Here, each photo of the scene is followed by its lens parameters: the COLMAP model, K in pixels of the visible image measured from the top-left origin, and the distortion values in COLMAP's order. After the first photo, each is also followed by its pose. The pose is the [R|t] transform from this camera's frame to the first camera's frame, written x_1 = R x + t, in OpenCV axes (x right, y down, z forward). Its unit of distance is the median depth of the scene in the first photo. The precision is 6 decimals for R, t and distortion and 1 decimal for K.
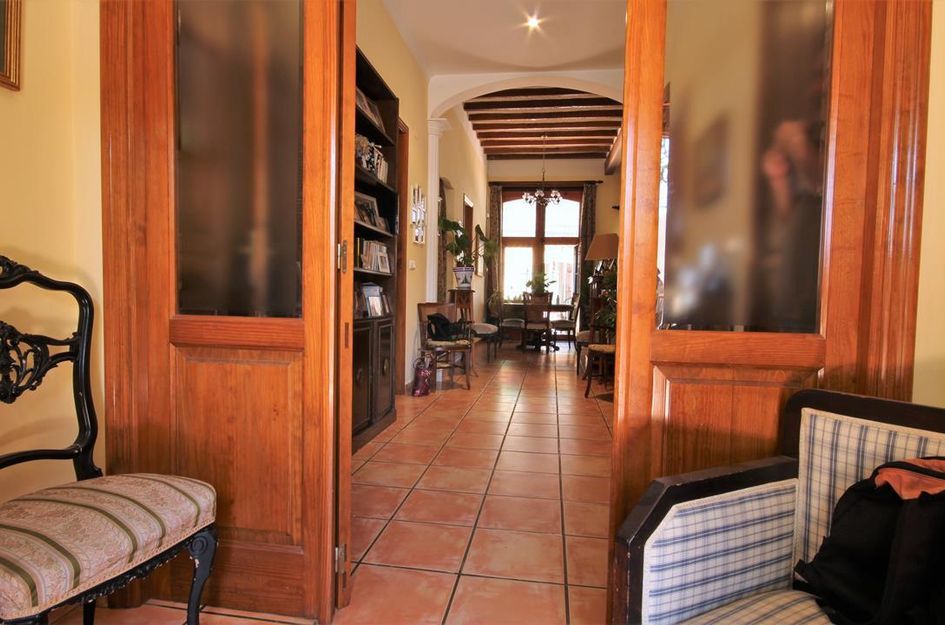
lens RADIAL K [[519.5, 0, 471.7], [0, 519.5, 313.7], [0, 0, 1]] dist [0.003198, 0.000010]
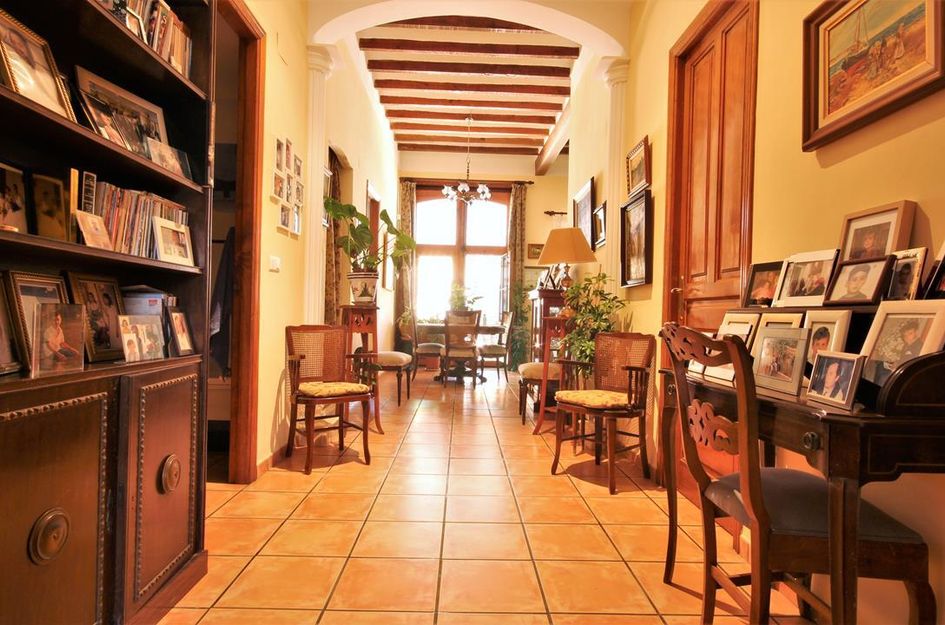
lens RADIAL K [[519.5, 0, 468.5], [0, 519.5, 312.6], [0, 0, 1]] dist [0.003198, 0.000010]
pose [[0.986182, 0.006030, 0.165556, 0.005409], [0.000190, 0.999295, -0.037531, -0.007643], [-0.165665, 0.037044, 0.985486, 0.207120]]
